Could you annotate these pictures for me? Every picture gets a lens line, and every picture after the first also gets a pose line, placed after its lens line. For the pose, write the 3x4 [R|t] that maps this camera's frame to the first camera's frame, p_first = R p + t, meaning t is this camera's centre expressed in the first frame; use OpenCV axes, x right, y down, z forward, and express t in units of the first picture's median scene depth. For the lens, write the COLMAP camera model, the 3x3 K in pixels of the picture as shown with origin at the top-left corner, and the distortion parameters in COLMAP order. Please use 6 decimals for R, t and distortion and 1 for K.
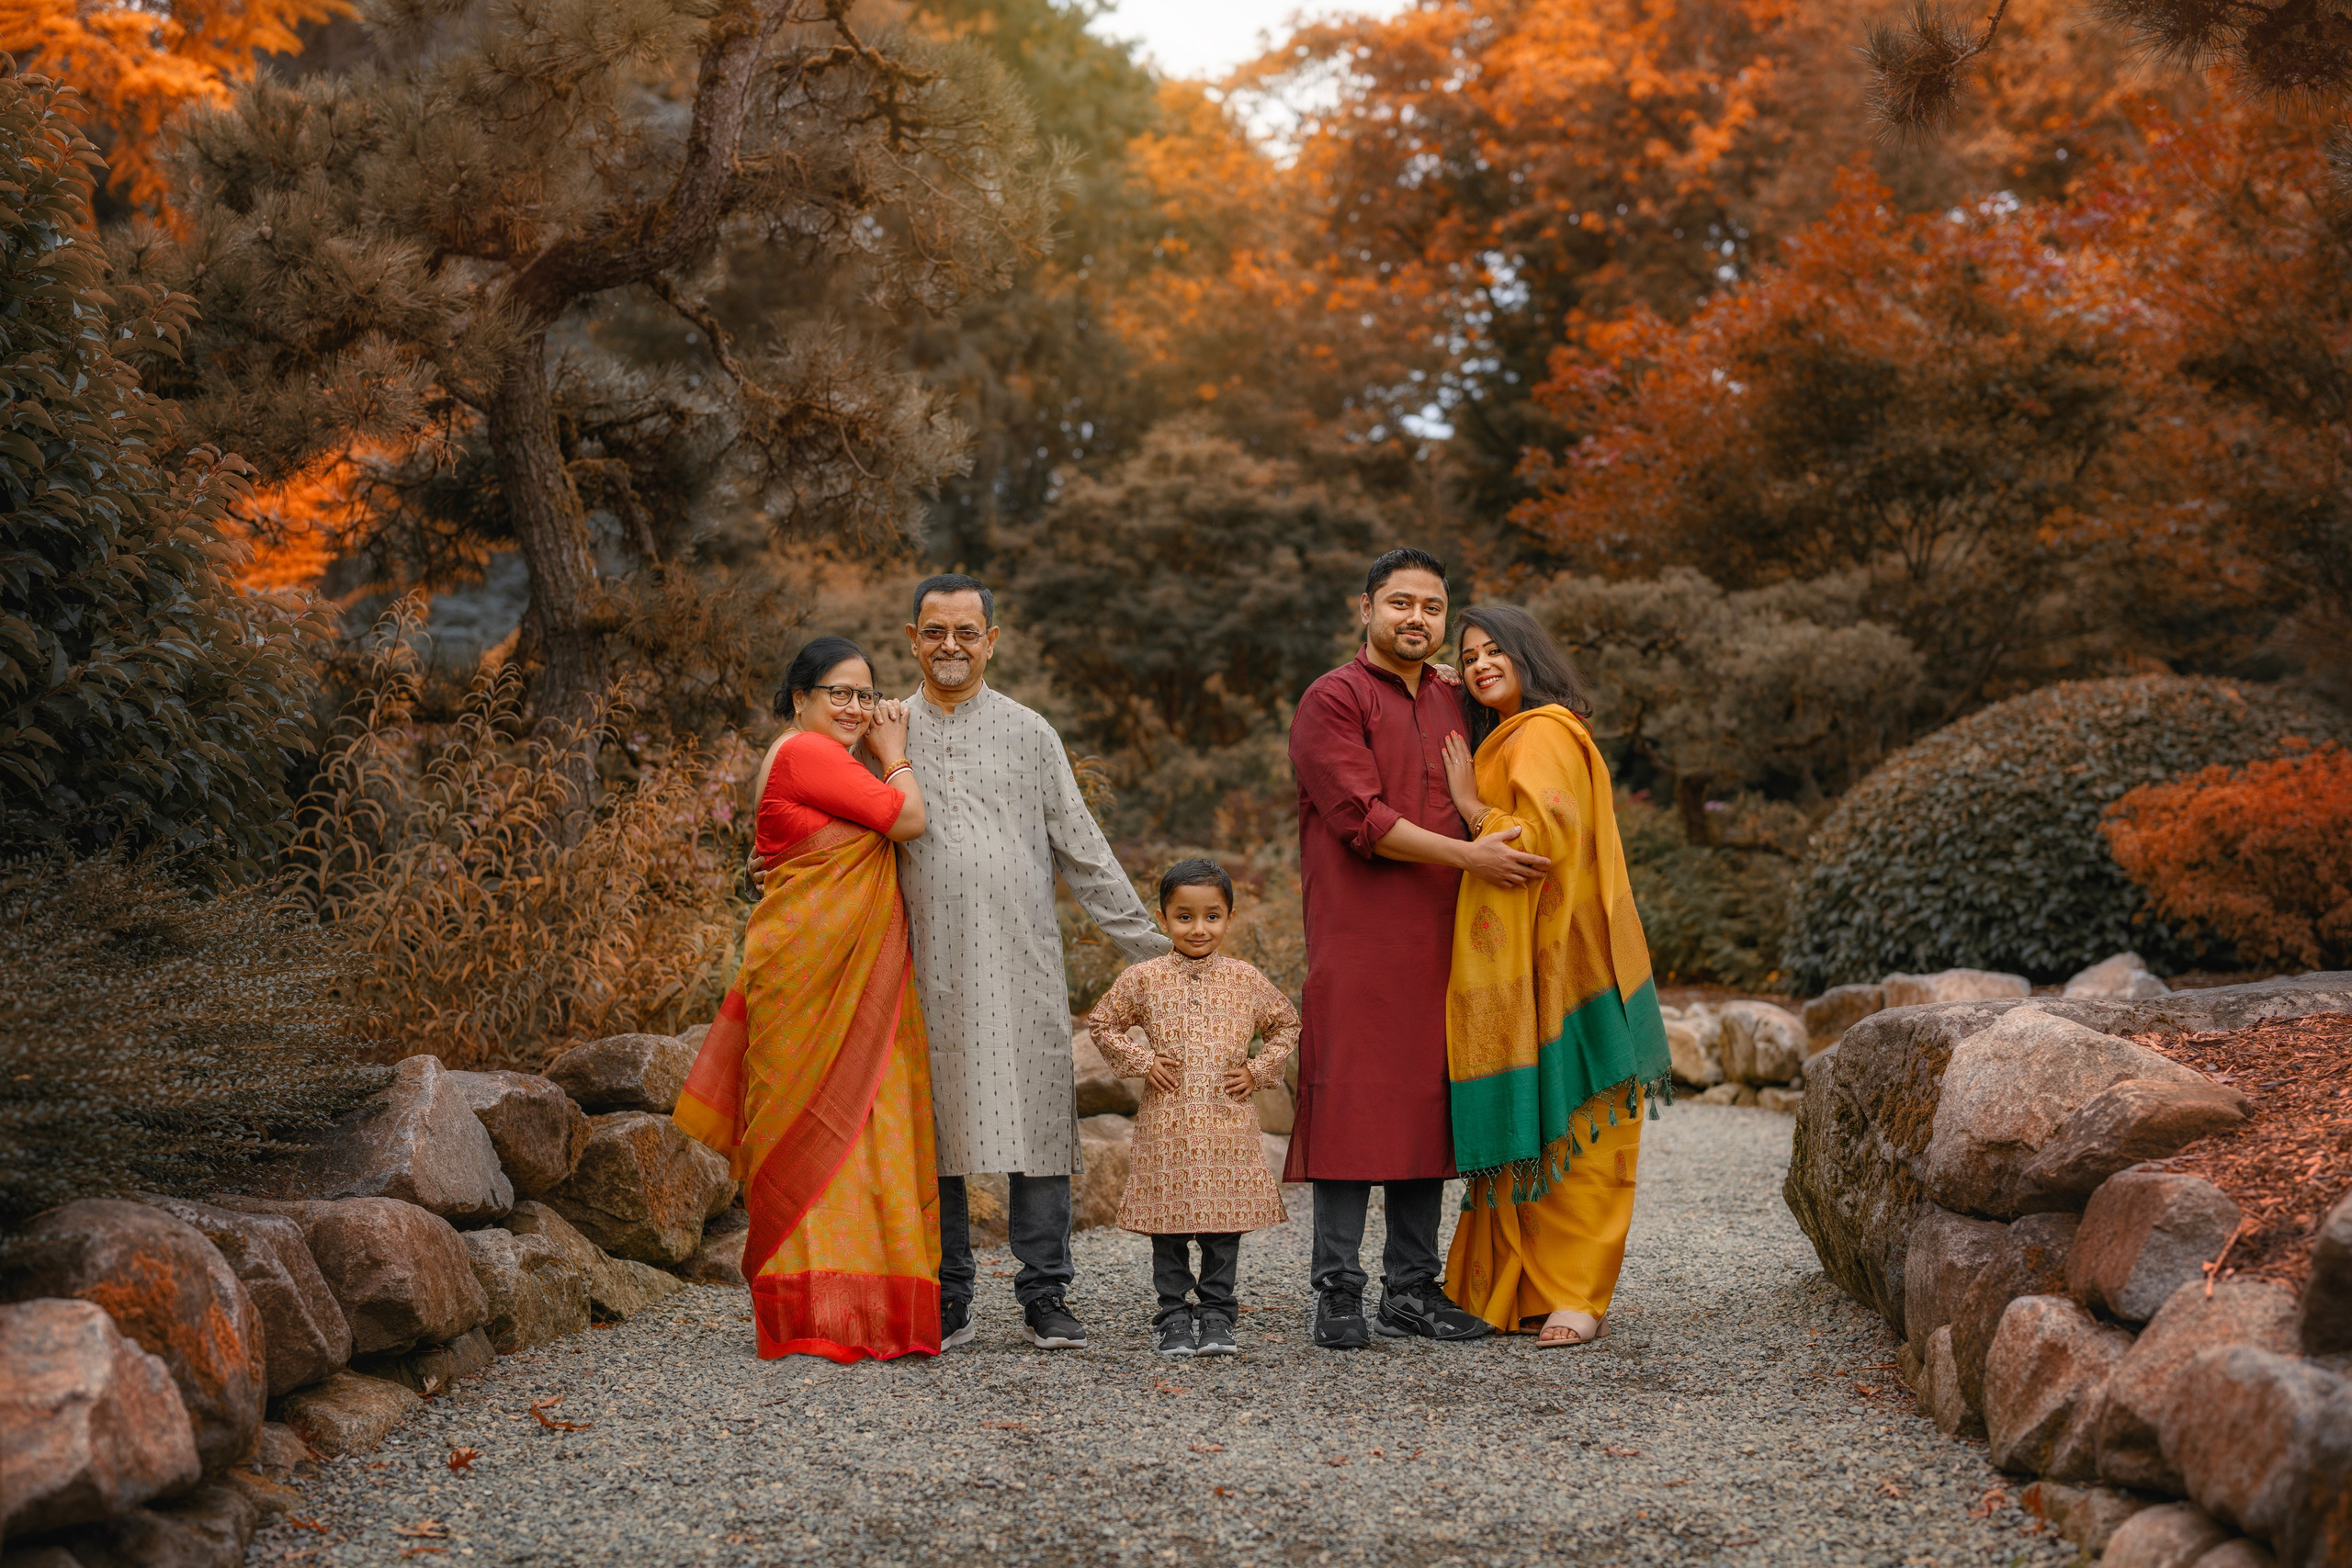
lens RADIAL K [[3442.6, 0, 1147.4], [0, 3442.6, 880.2], [0, 0, 1]] dist [-0.019541, -0.004236]
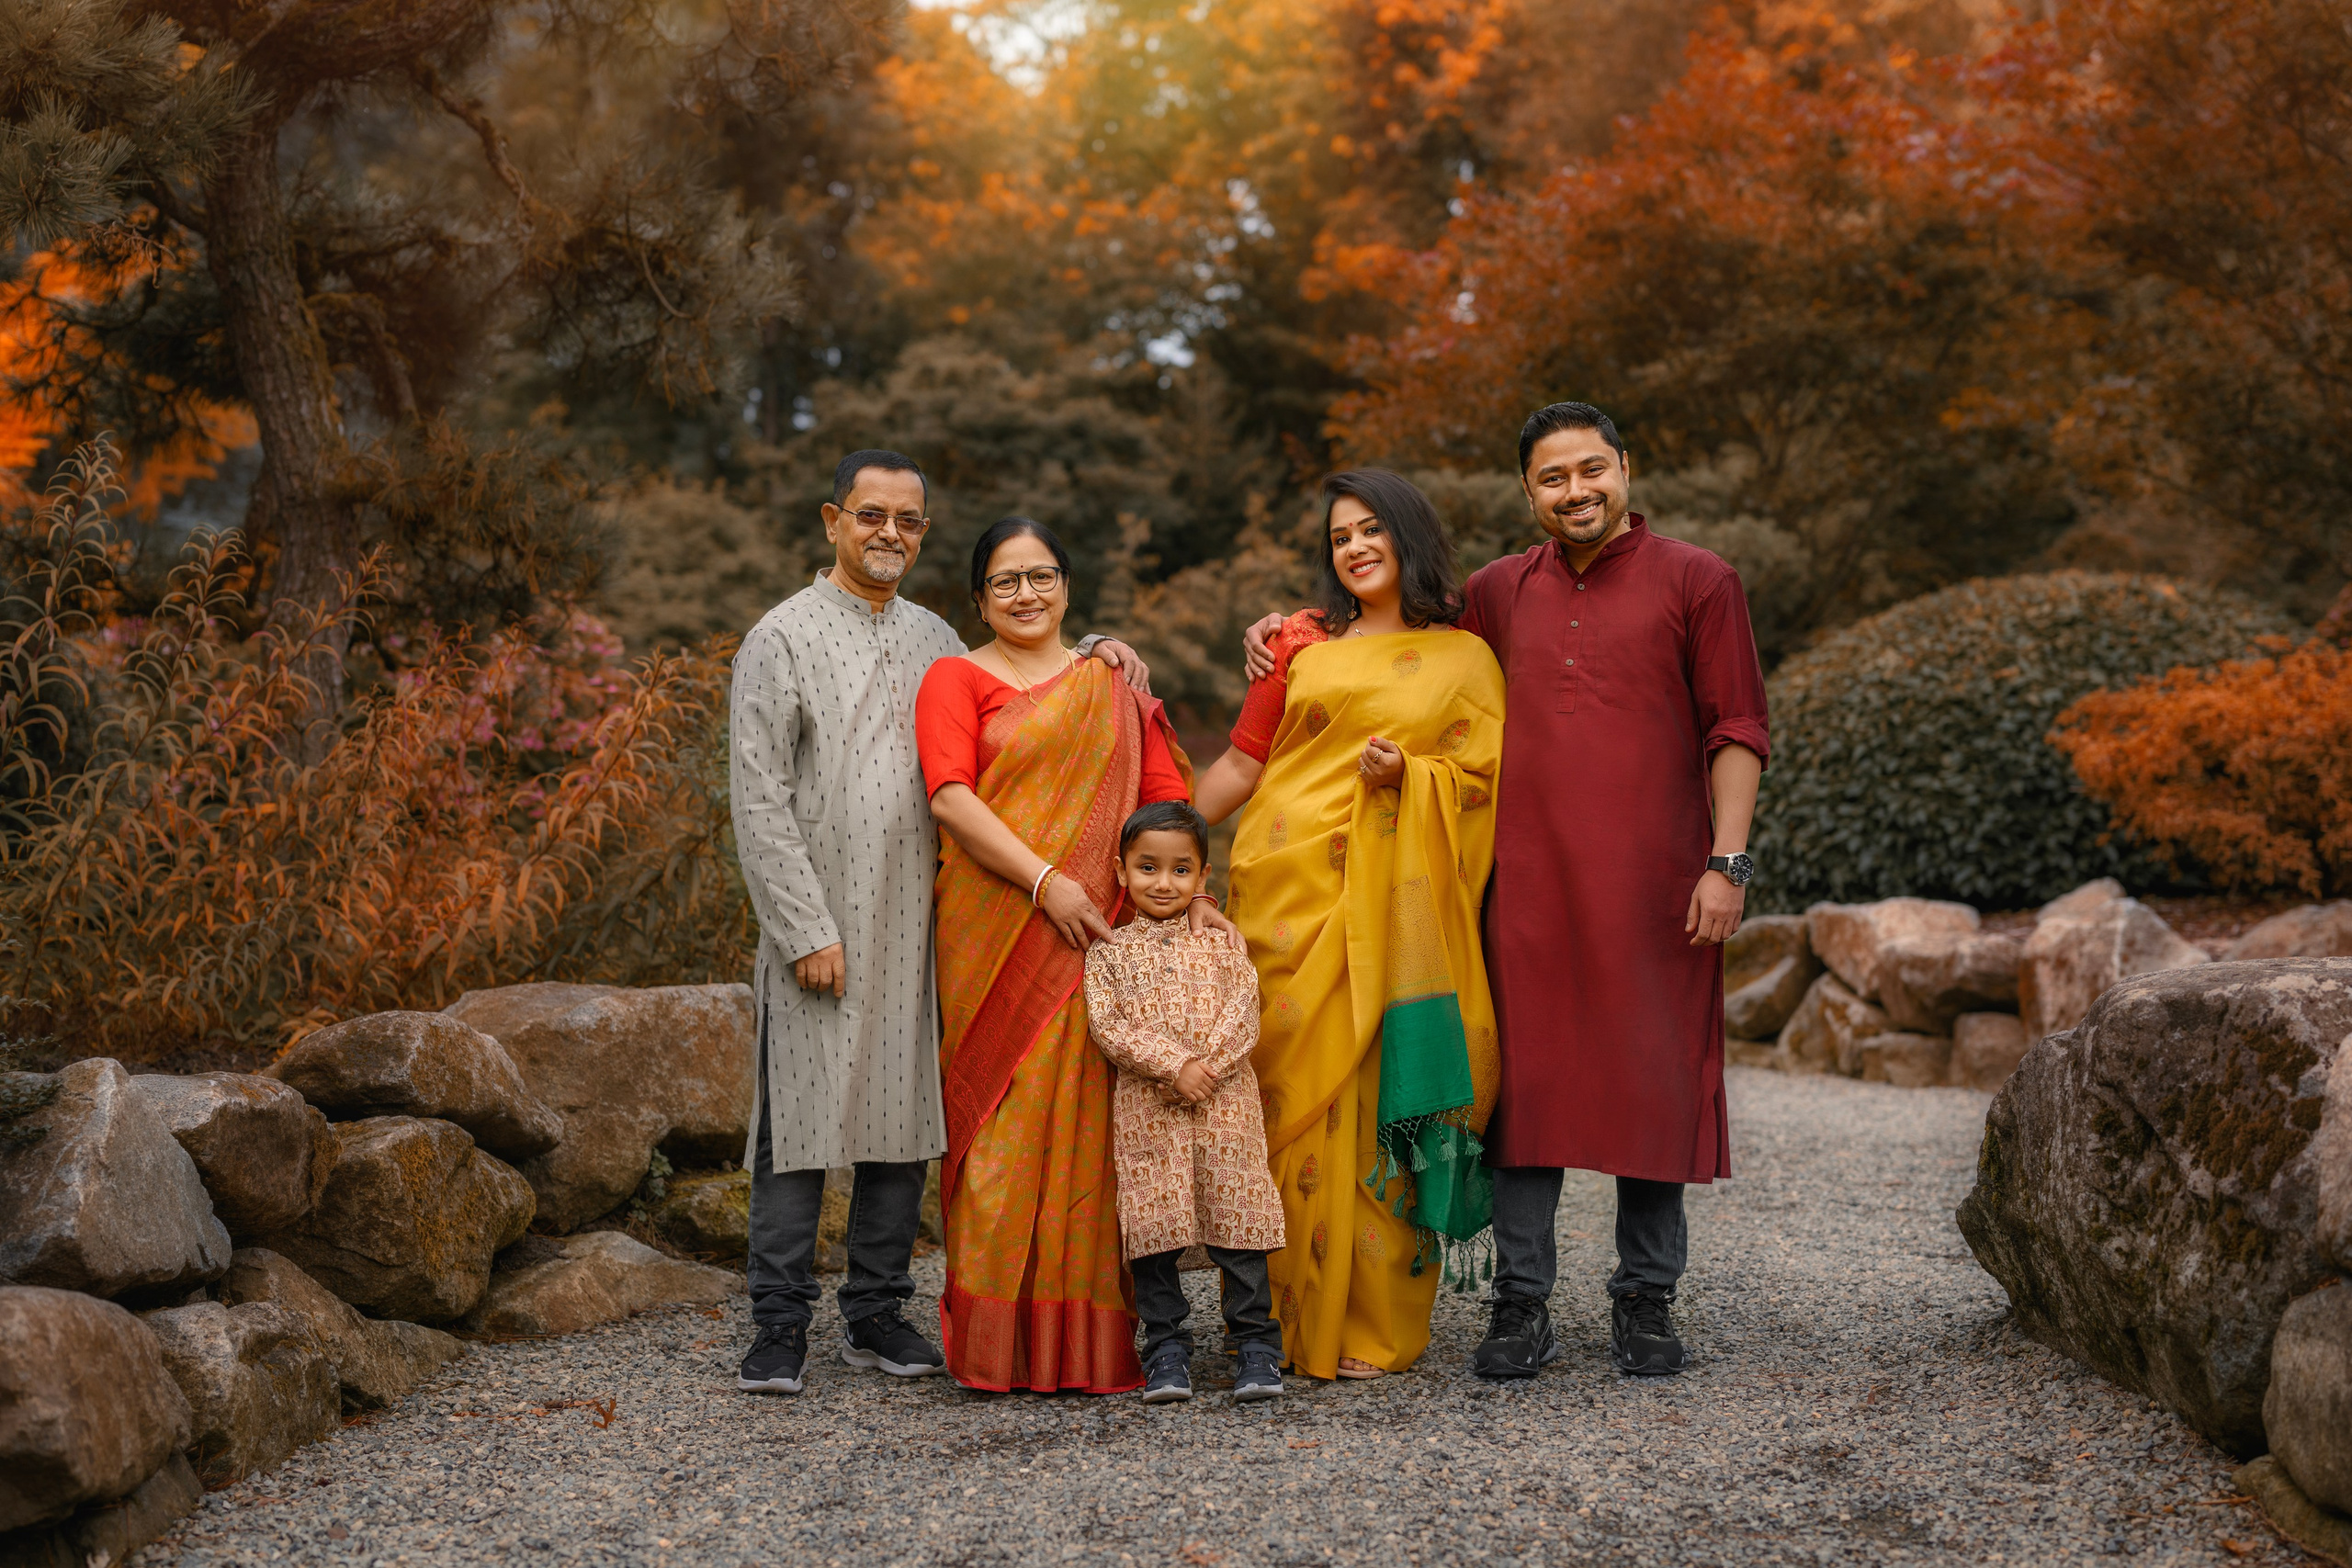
lens RADIAL K [[3371.8, 0, 1107.1], [0, 3371.8, 794.2], [0, 0, 1]] dist [-0.021904, 0.045481]
pose [[0.997956, -0.005564, 0.063661, -0.029715], [0.005703, 0.999982, -0.001998, -0.000412], [-0.063649, 0.002357, 0.997970, 0.185035]]
